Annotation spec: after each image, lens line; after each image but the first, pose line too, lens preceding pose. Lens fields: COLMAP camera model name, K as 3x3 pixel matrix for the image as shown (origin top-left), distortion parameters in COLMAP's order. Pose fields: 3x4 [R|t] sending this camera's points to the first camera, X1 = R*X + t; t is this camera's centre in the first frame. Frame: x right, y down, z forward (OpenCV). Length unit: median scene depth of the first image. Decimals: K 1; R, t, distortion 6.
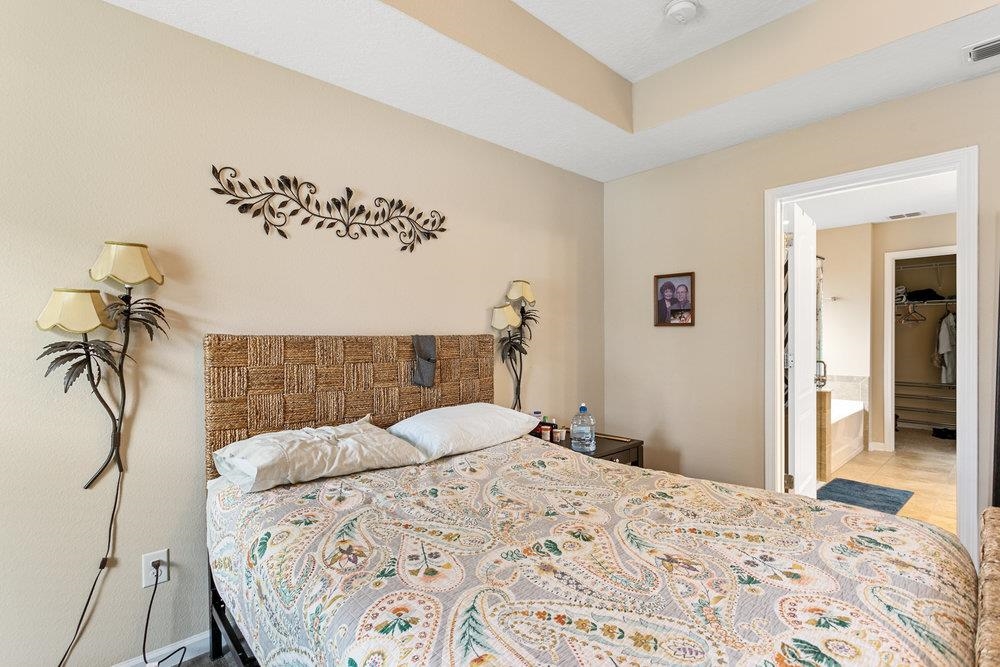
lens RADIAL K [[481.9, 0, 500.1], [0, 481.9, 337.1], [0, 0, 1]] dist [0.019944, -0.000081]
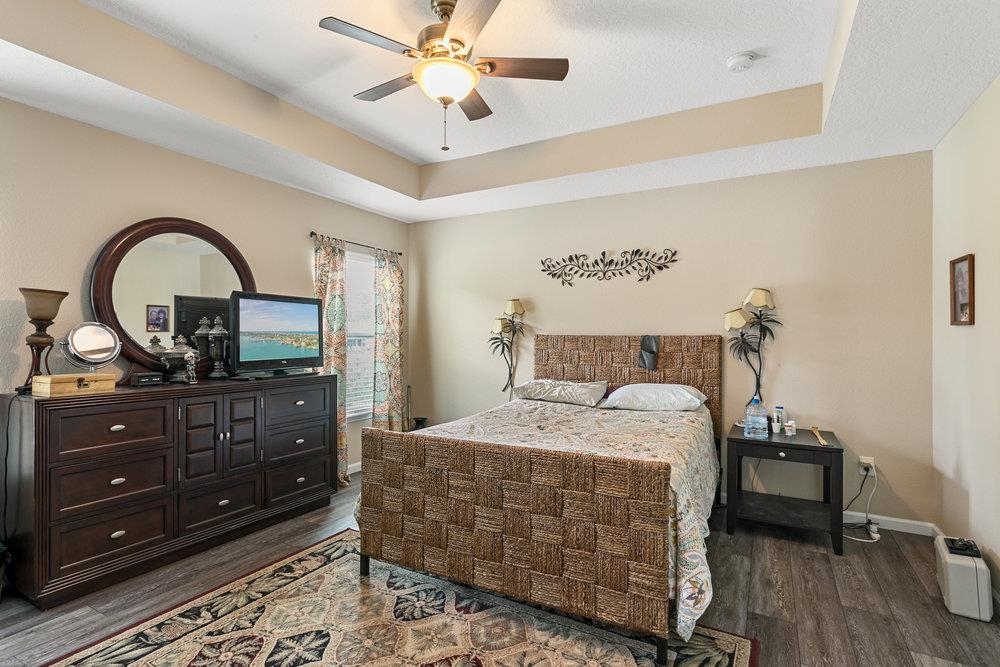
lens RADIAL K [[481.9, 0, 498.6], [0, 481.9, 333.2], [0, 0, 1]] dist [0.019944, -0.000081]
pose [[0.345300, -0.001683, -0.938491, 1.204581], [-0.005442, 0.999978, -0.003795, -0.002287], [0.938476, 0.006418, 0.345284, 0.034880]]
